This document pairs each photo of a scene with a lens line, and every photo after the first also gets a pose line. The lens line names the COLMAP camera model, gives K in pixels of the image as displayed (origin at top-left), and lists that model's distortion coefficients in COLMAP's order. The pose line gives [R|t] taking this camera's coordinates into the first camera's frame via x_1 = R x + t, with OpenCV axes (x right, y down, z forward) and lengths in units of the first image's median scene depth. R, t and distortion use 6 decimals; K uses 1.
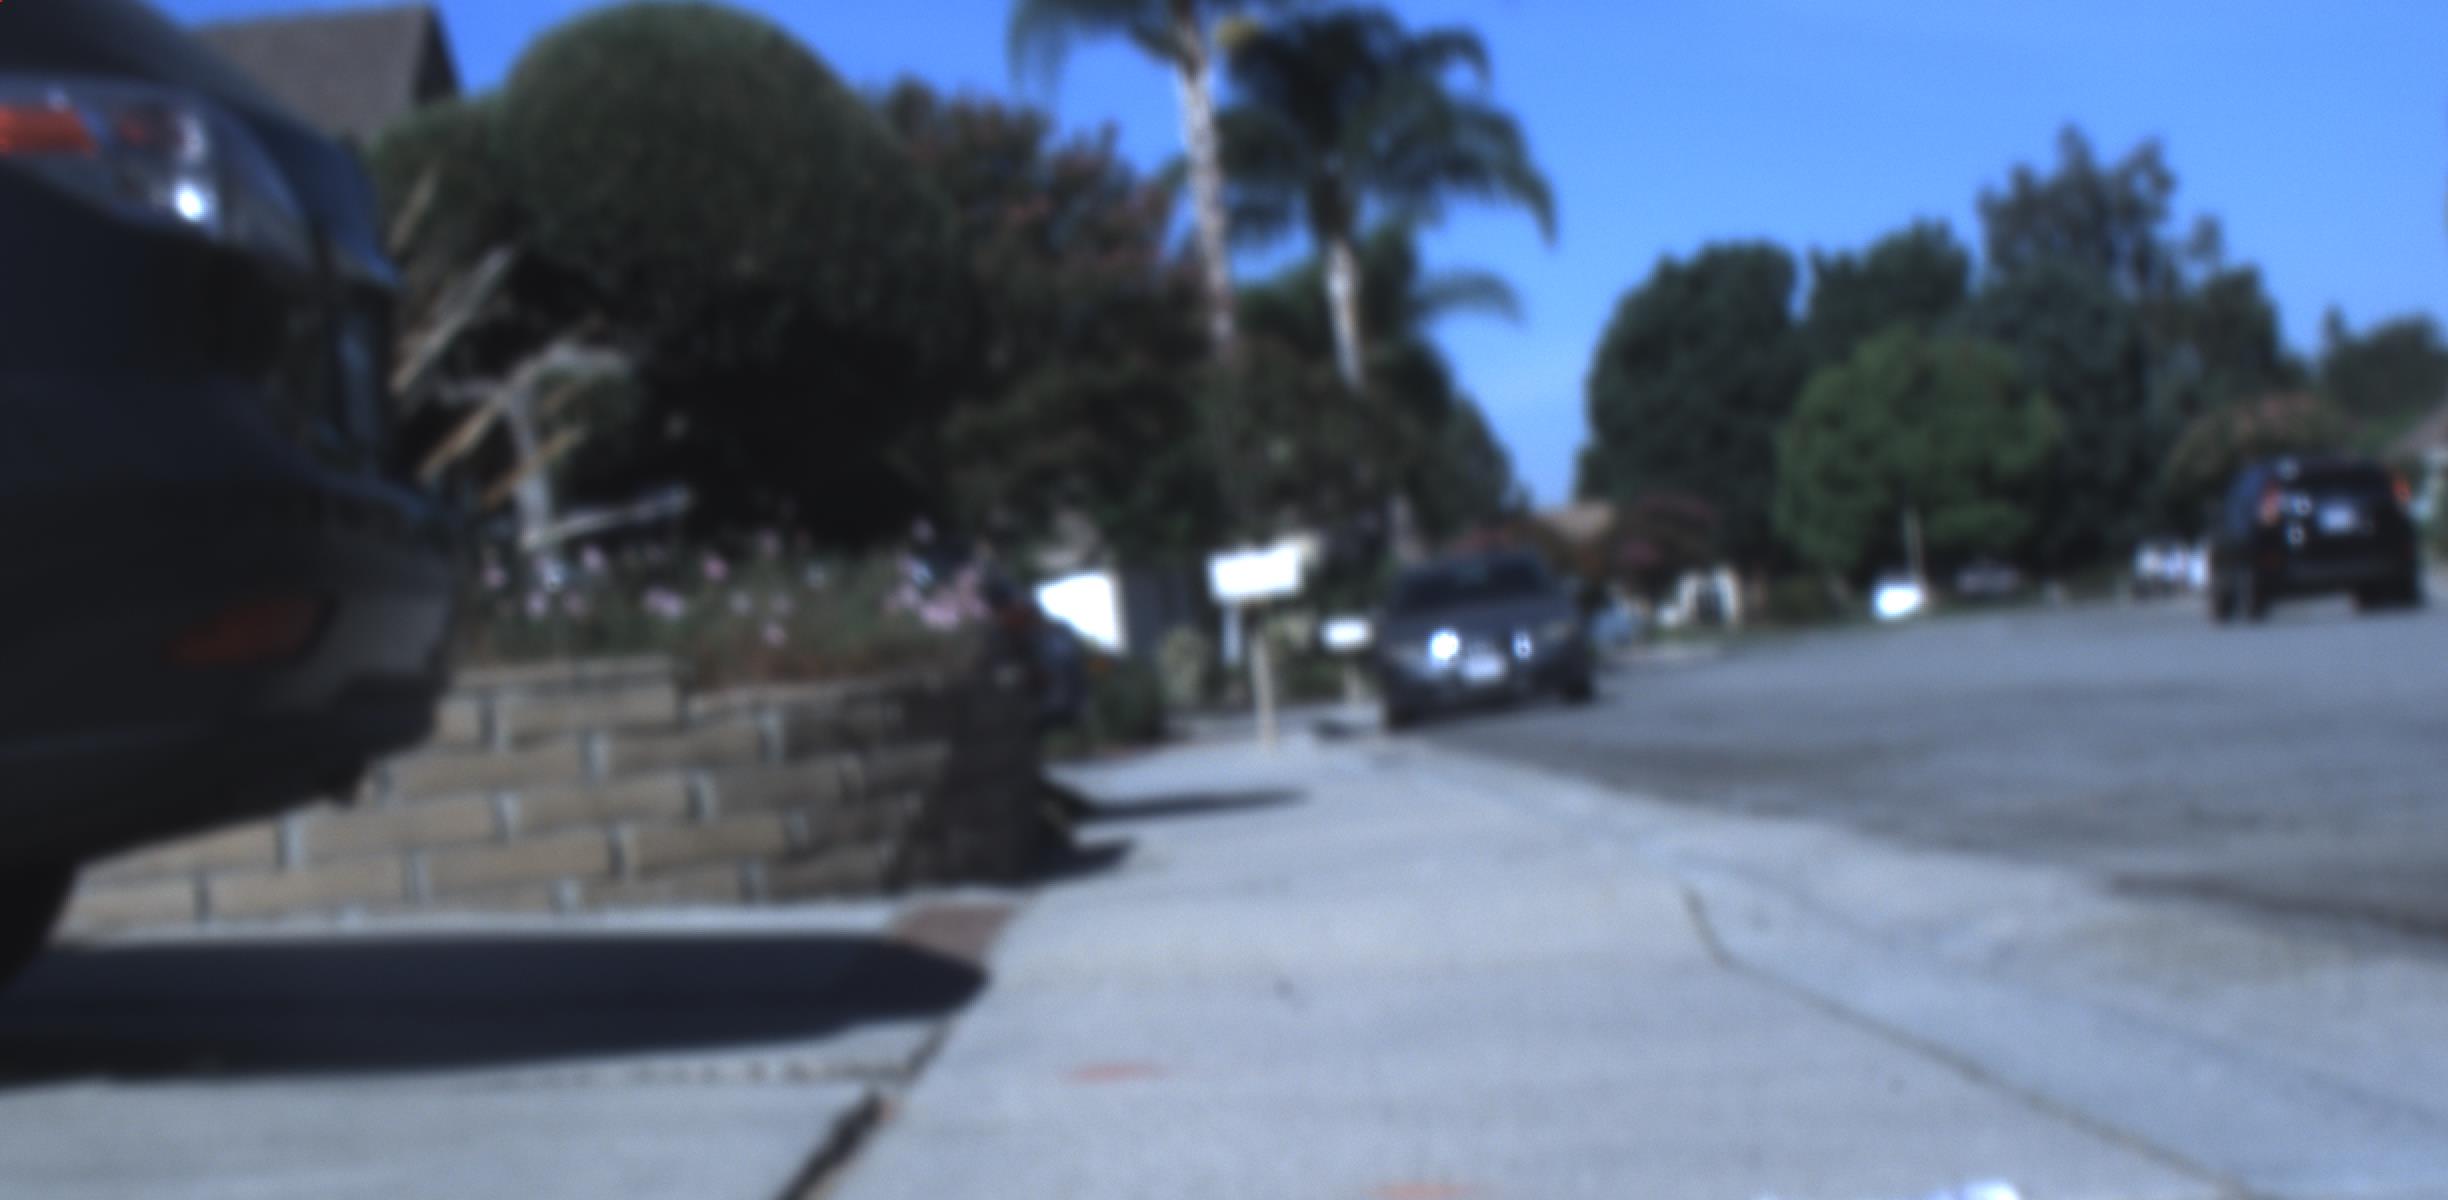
lens RADIAL K [[4927.5, 0, 1227.6], [0, 4927.5, 1014.7], [0, 0, 1]] dist [-0.187880, 0.818448]
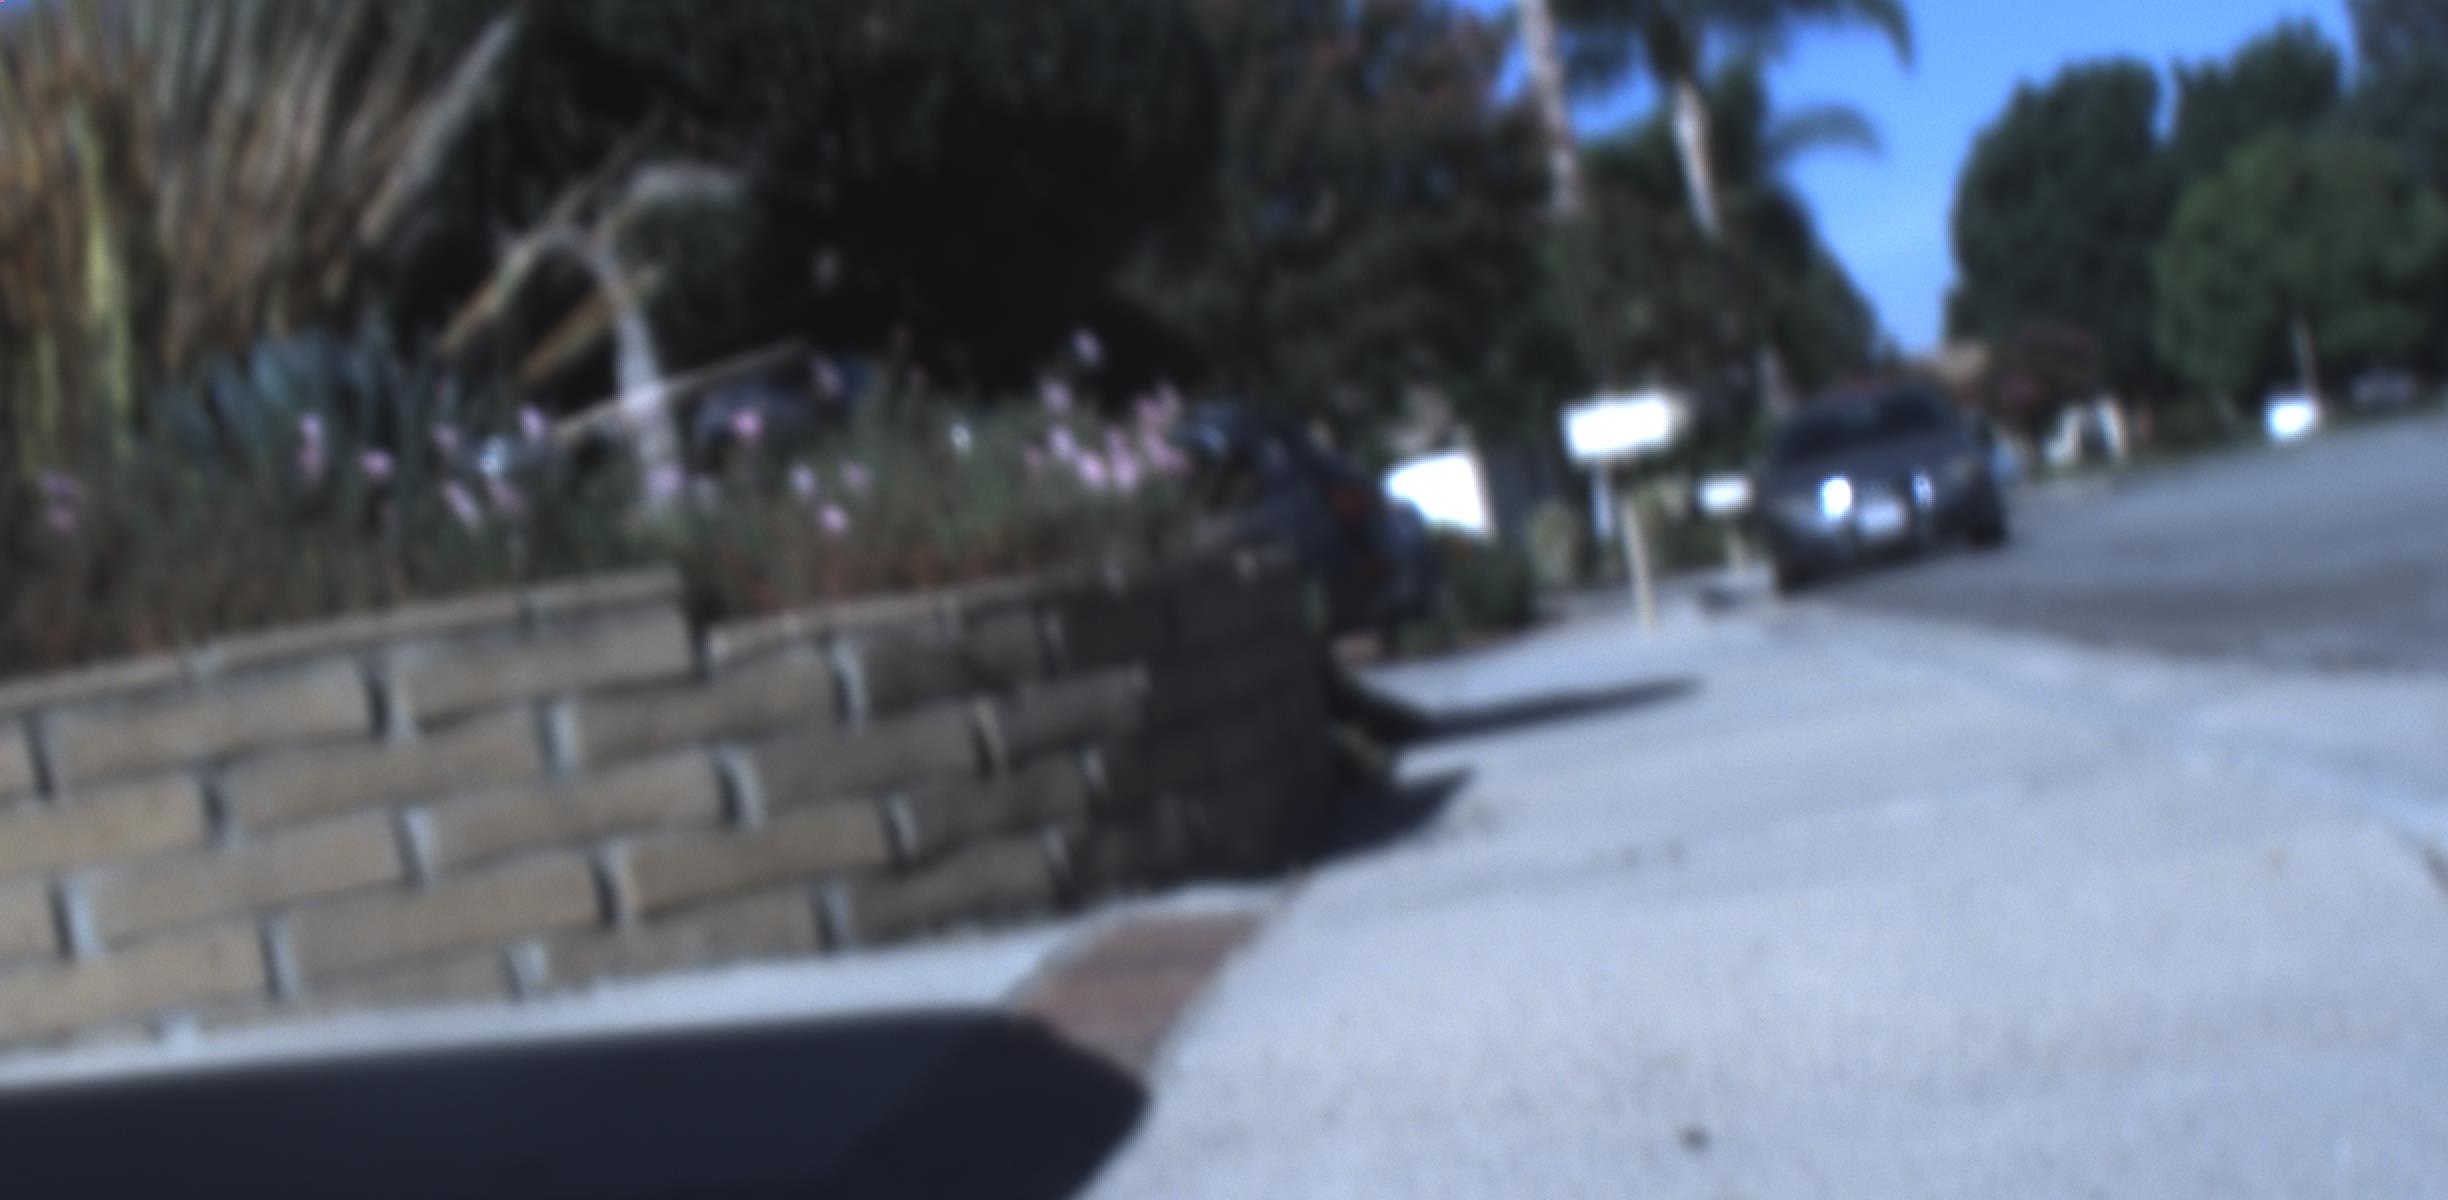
lens RADIAL K [[4927.5, 0, 1227.6], [0, 4927.5, 1014.7], [0, 0, 1]] dist [-0.187880, 0.818448]
pose [[0.993690, -0.074991, -0.083410, 0.001056], [0.076788, 0.996875, 0.018544, -0.004852], [0.081759, -0.024832, 0.996343, 0.081903]]
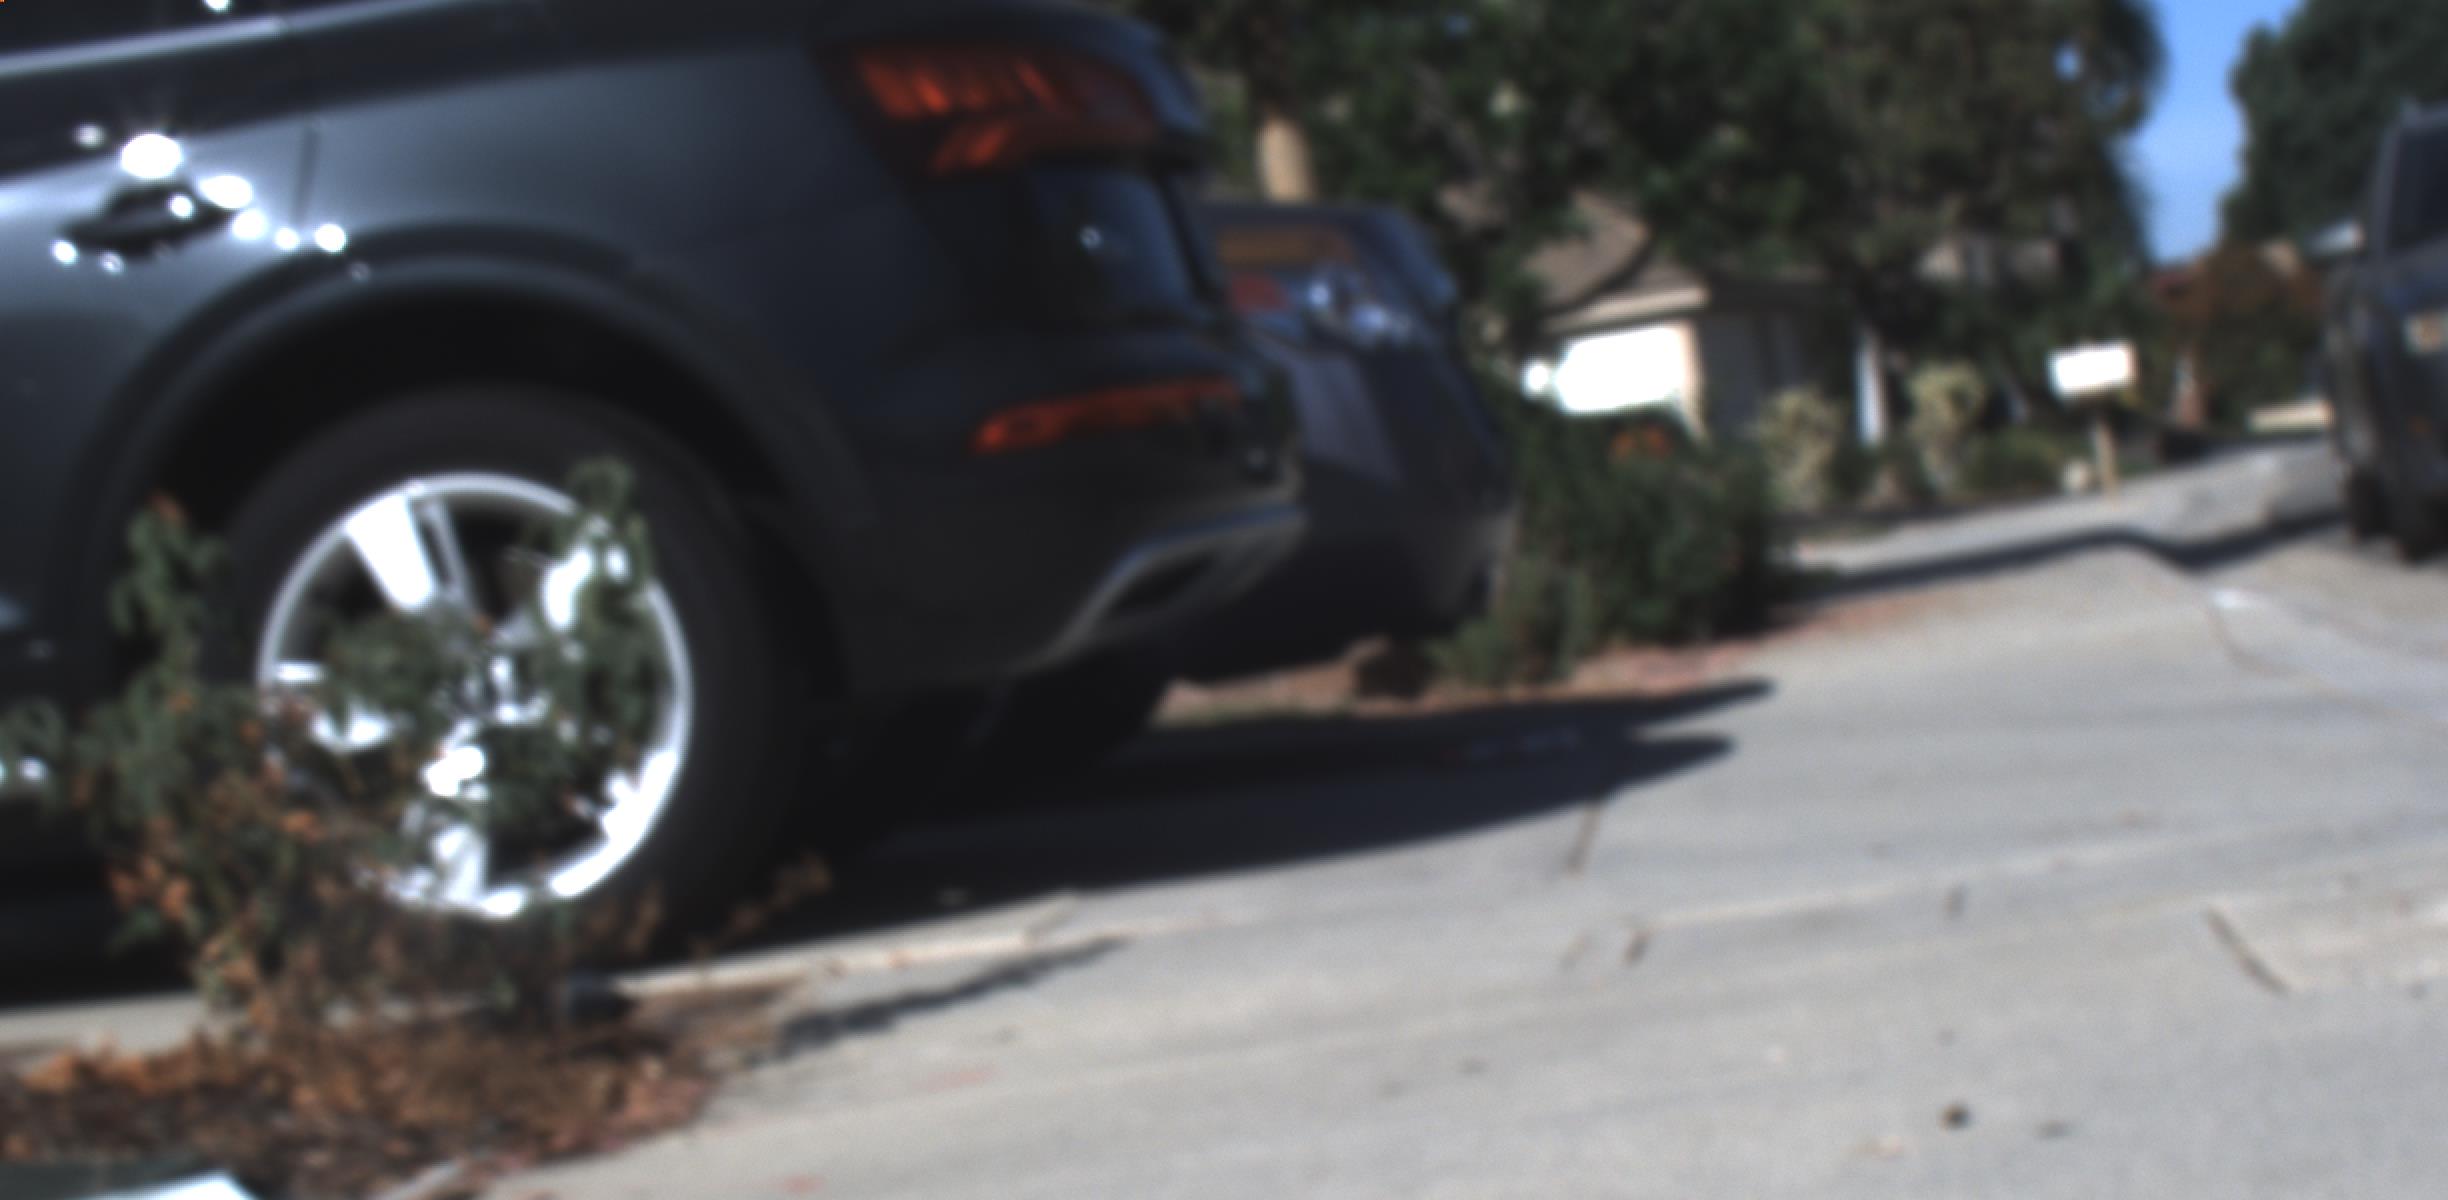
lens RADIAL K [[4927.5, 0, 1227.6], [0, 4927.5, 1014.7], [0, 0, 1]] dist [-0.187880, 0.818448]
pose [[0.990907, -0.045657, -0.126562, -0.007663], [0.050263, 0.998176, 0.033436, -0.034913], [0.124805, -0.039494, 0.991395, 0.545614]]
